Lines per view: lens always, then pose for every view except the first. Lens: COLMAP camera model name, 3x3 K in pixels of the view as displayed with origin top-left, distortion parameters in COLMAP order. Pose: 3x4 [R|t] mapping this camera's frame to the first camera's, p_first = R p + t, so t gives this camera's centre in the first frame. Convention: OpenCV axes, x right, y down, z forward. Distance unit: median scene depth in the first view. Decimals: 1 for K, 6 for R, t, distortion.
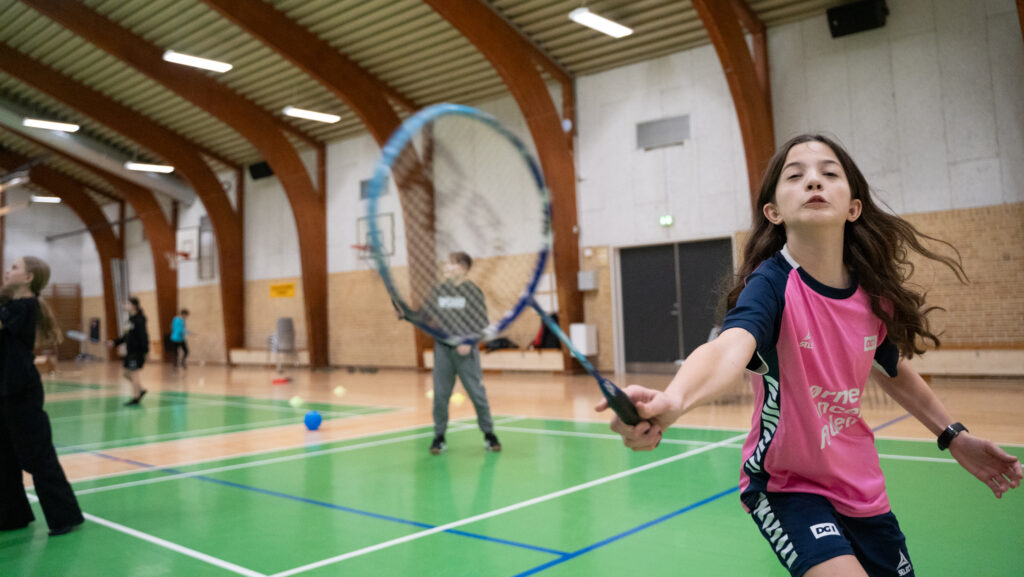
lens RADIAL K [[847.8, 0, 517.5], [0, 847.8, 231.0], [0, 0, 1]] dist [-0.129145, 0.106745]
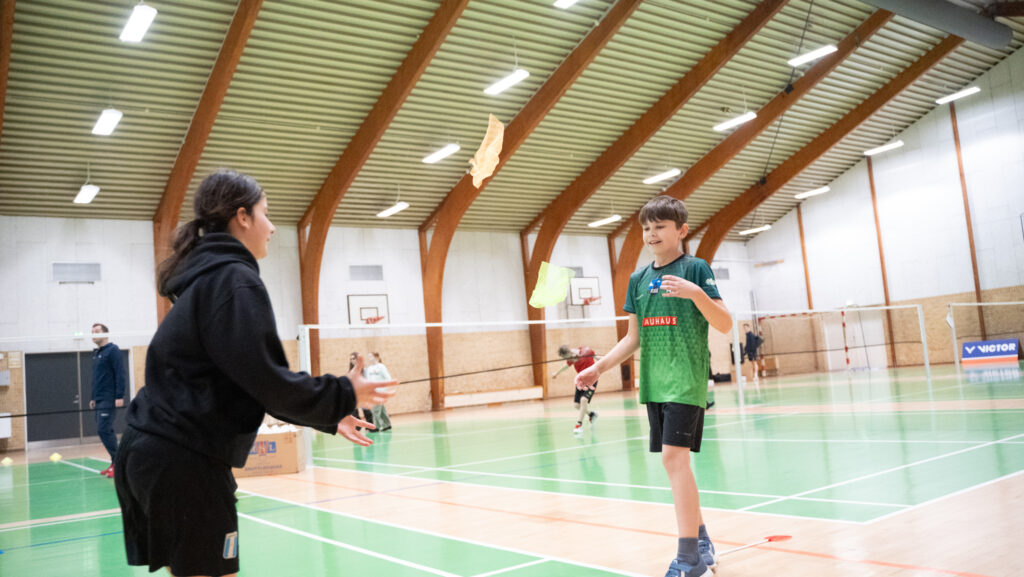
lens RADIAL K [[845.2, 0, 512.0], [0, 845.2, 288.5], [0, 0, 1]] dist [-0.074336, 0.006151]
pose [[0.227044, 0.114038, 0.967185, -0.992227], [-0.028408, 0.993474, -0.110469, 0.040784], [-0.973470, -0.002394, 0.228801, -0.023559]]
